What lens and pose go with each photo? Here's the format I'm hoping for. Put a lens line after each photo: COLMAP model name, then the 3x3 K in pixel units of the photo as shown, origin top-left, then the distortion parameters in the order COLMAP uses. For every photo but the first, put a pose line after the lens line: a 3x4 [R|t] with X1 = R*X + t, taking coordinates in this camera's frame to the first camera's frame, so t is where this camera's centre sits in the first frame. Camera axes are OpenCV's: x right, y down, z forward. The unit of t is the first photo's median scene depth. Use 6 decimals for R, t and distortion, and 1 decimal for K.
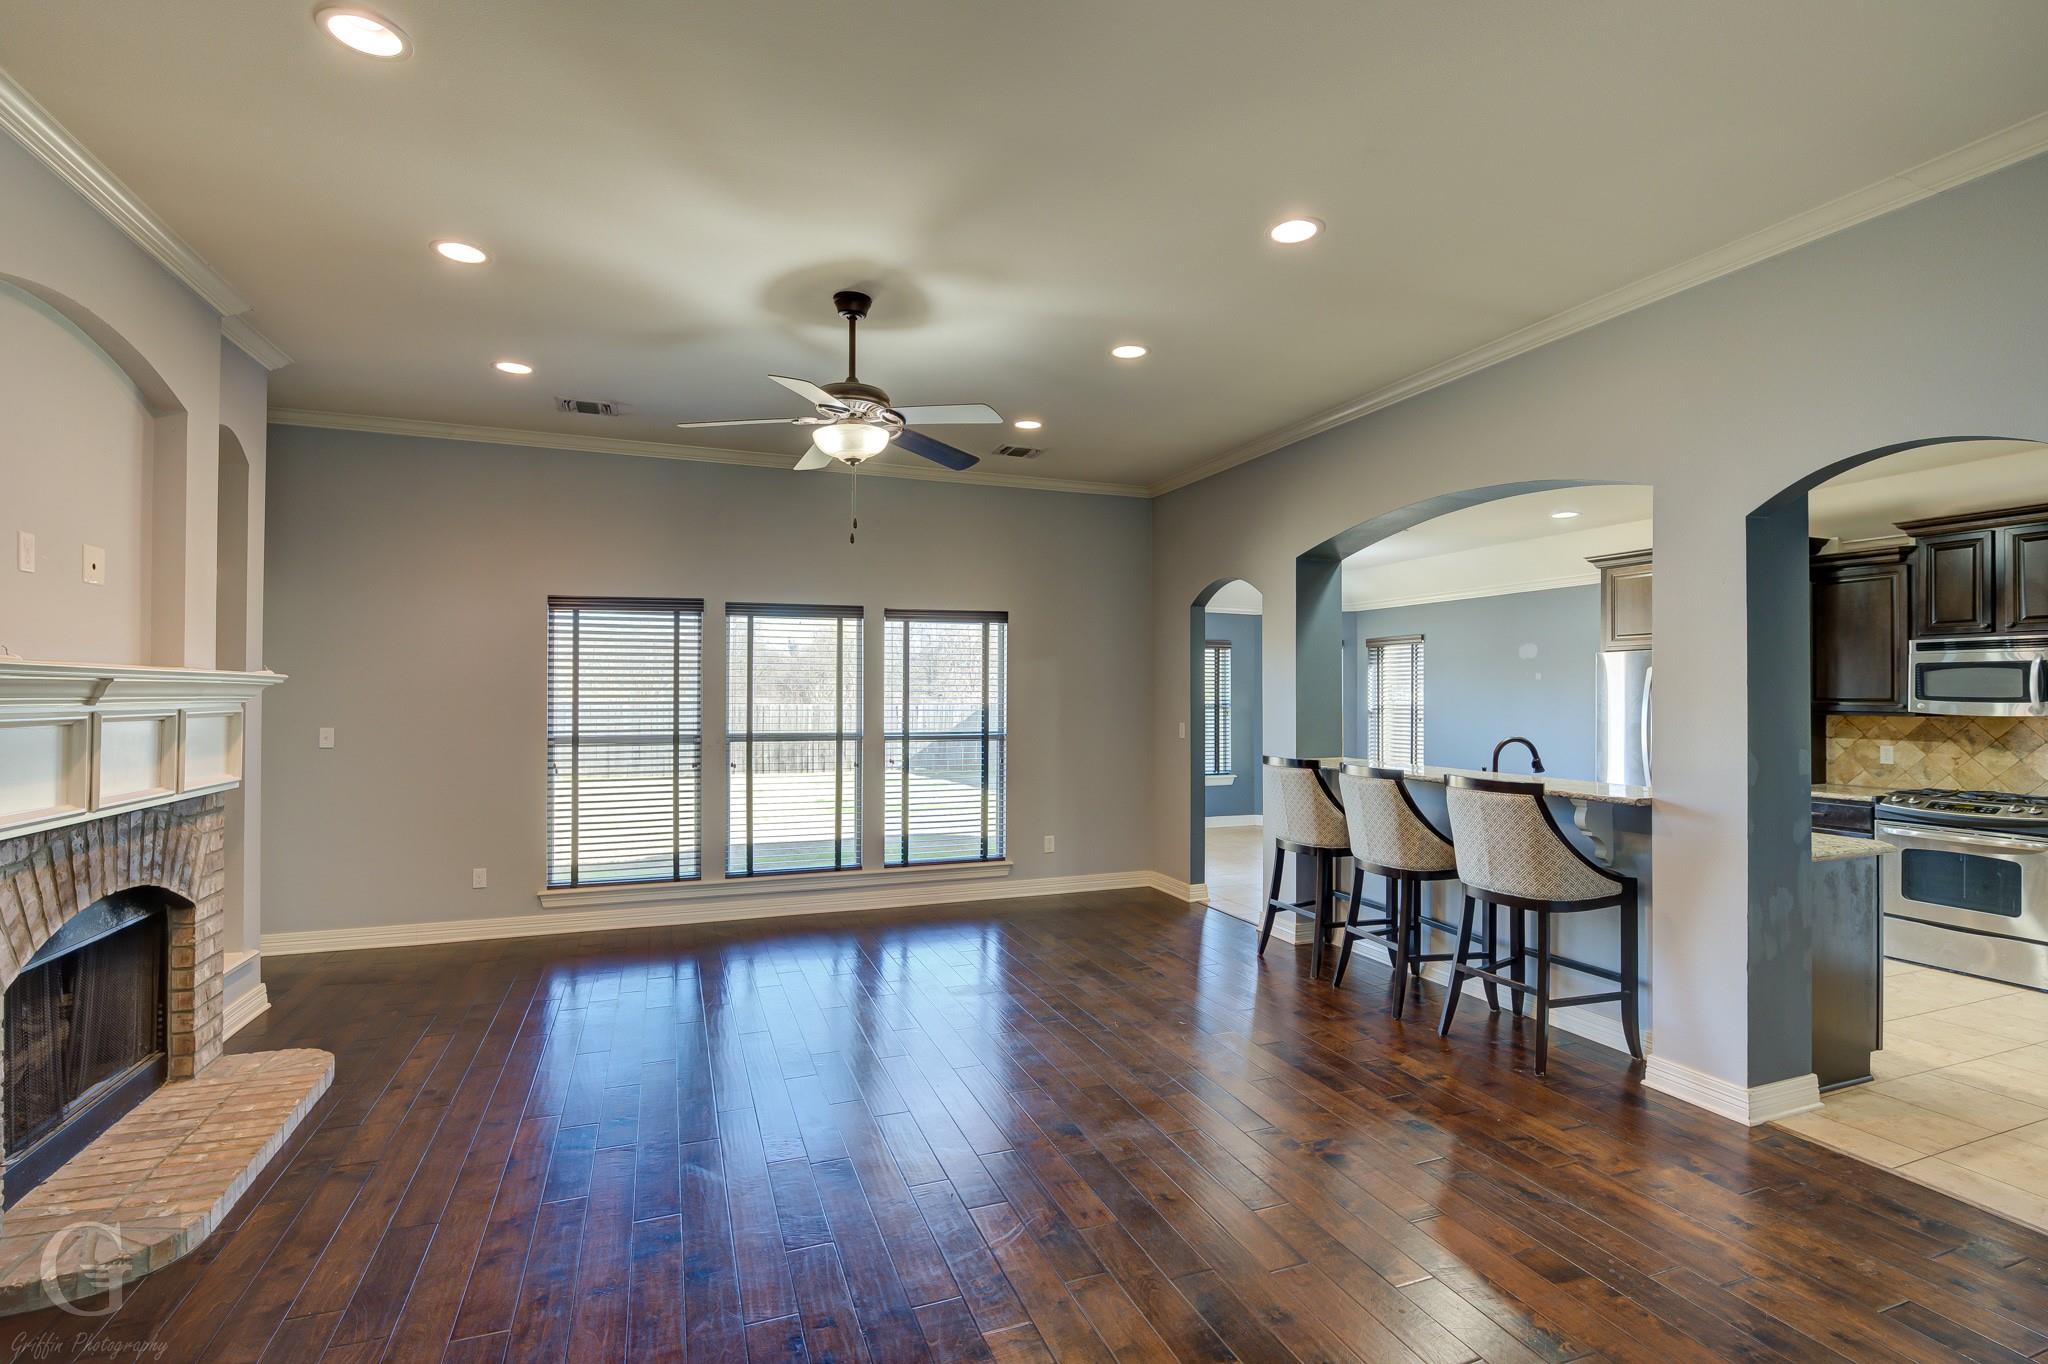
lens RADIAL K [[949.2, 0, 1031.3], [0, 949.2, 685.3], [0, 0, 1]] dist [-0.000102, -0.005143]
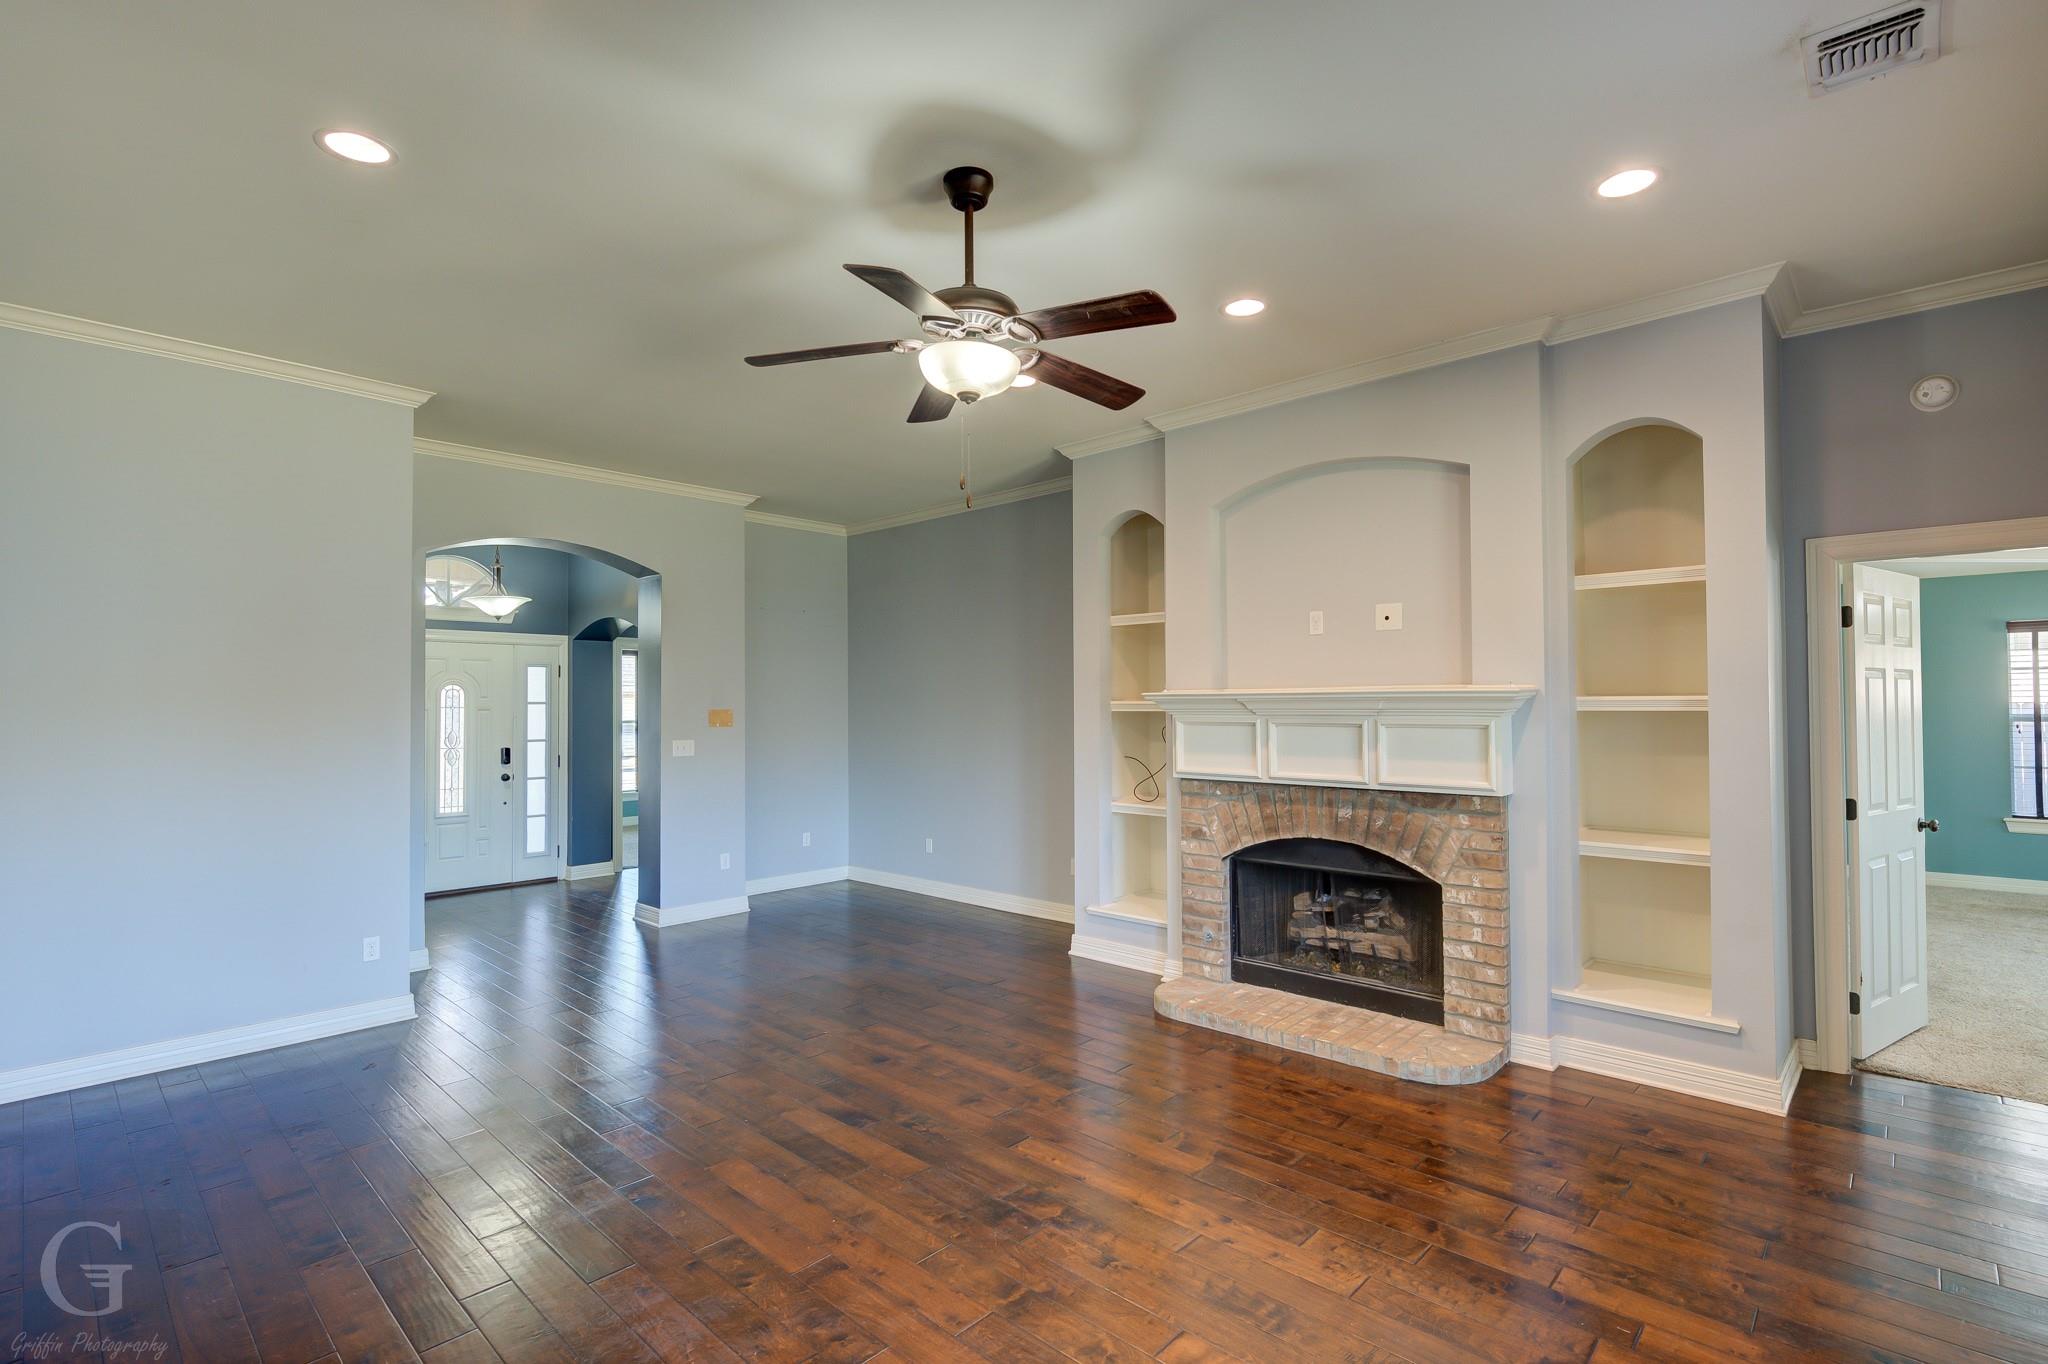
lens RADIAL K [[949.2, 0, 1031.3], [0, 949.2, 685.3], [0, 0, 1]] dist [-0.000102, -0.005143]
pose [[-0.902364, -0.005867, -0.430935, 0.085737], [0.007790, 0.999522, -0.029920, 0.011328], [0.430904, -0.030355, -0.901887, 1.682964]]
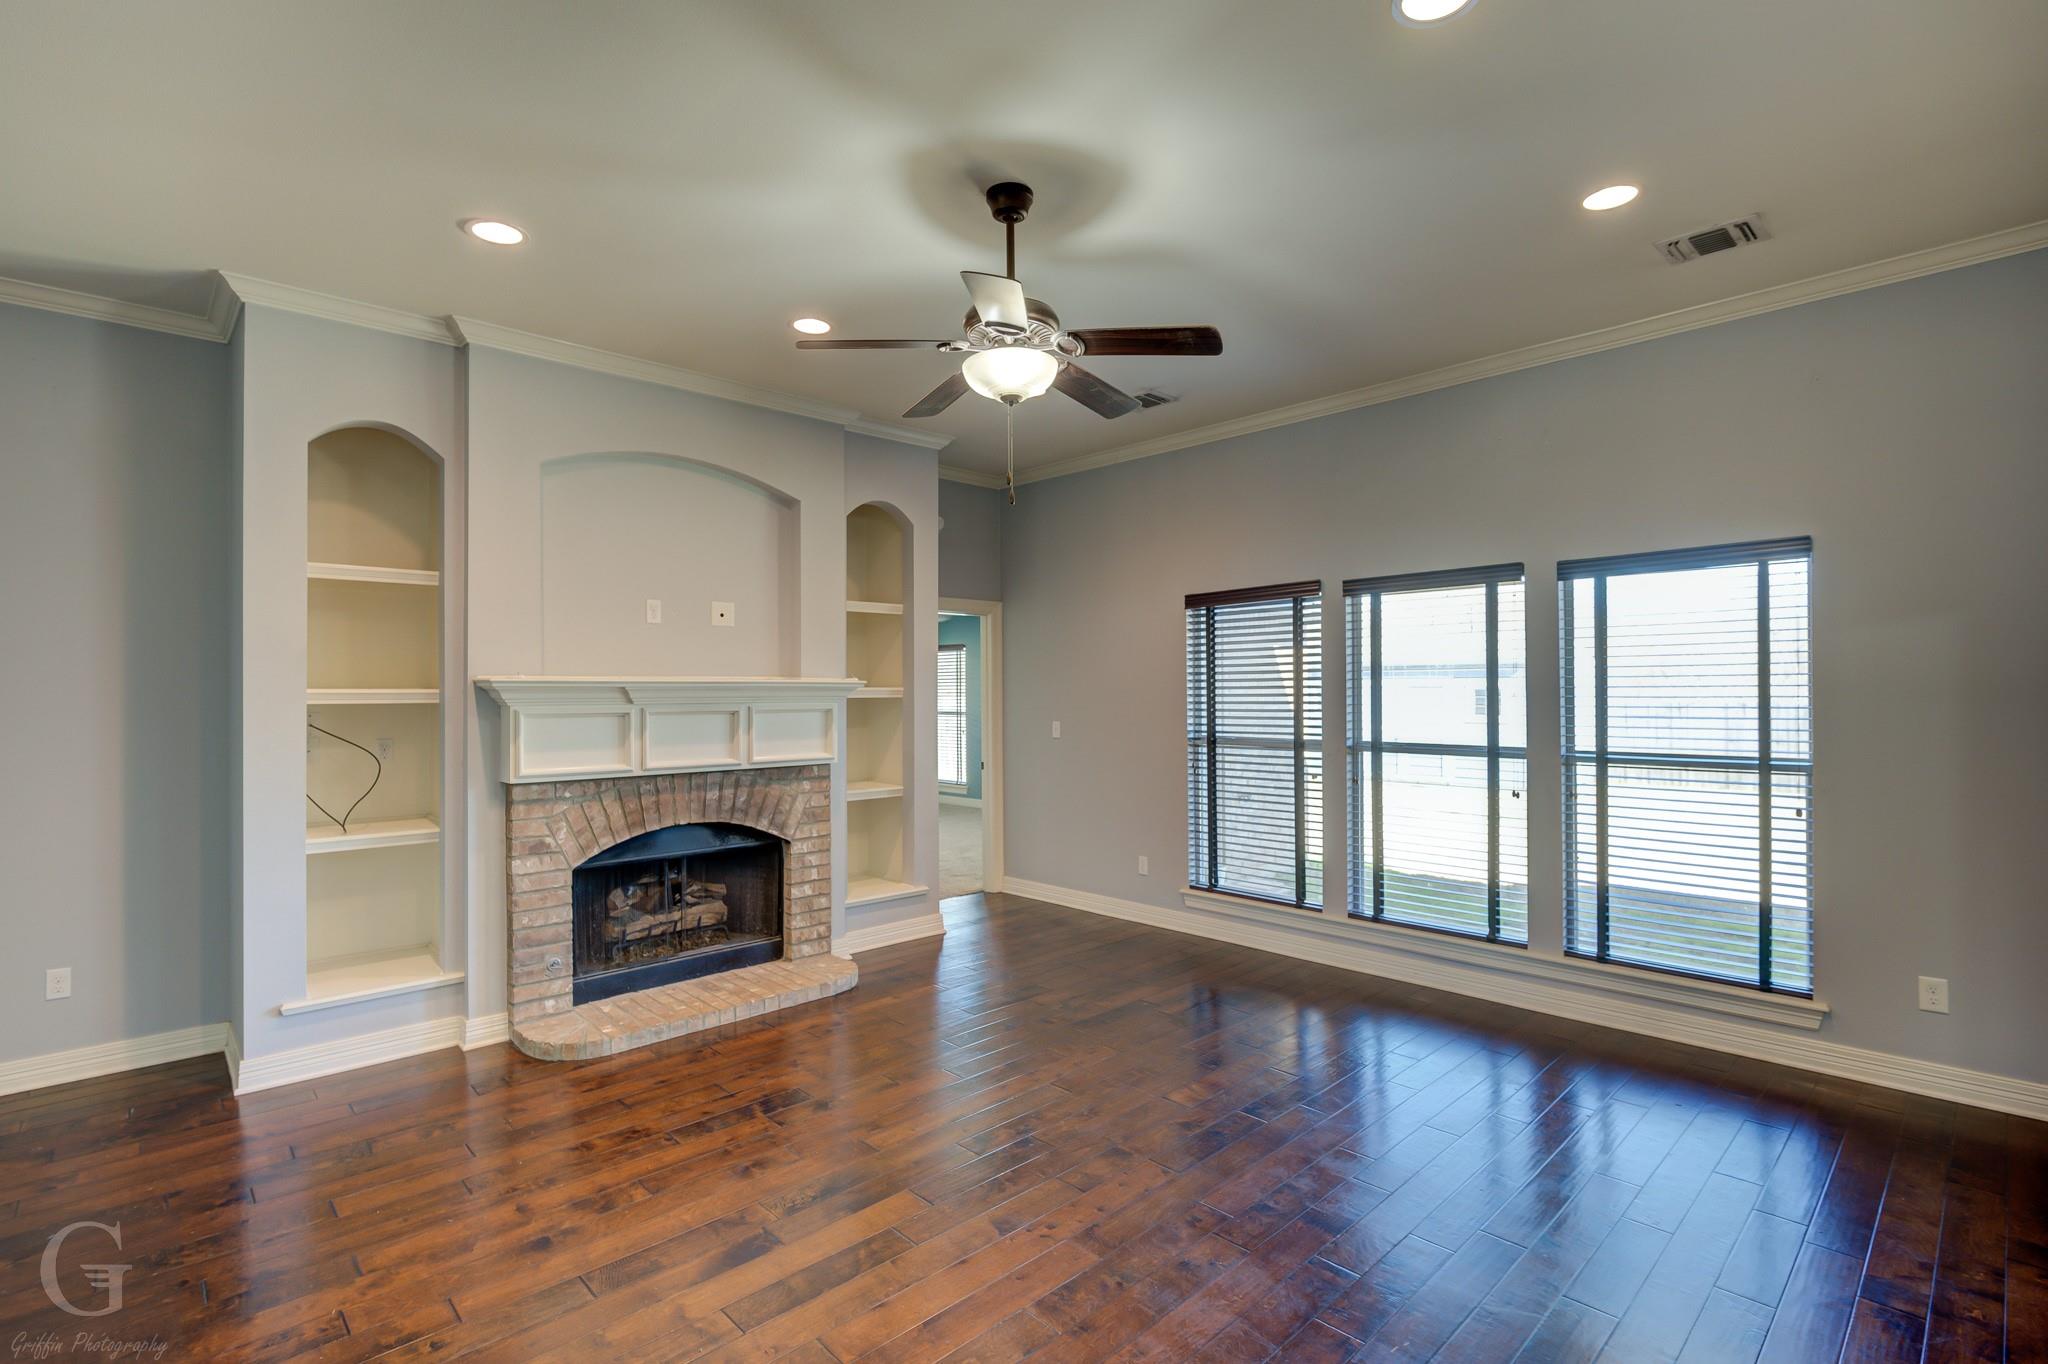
lens RADIAL K [[949.2, 0, 1031.3], [0, 949.2, 685.3], [0, 0, 1]] dist [-0.000102, -0.005143]
pose [[0.384211, -0.010237, -0.923189, 0.543056], [0.014664, 0.999880, -0.004984, 0.004783], [0.923129, -0.011622, 0.384315, 0.709909]]
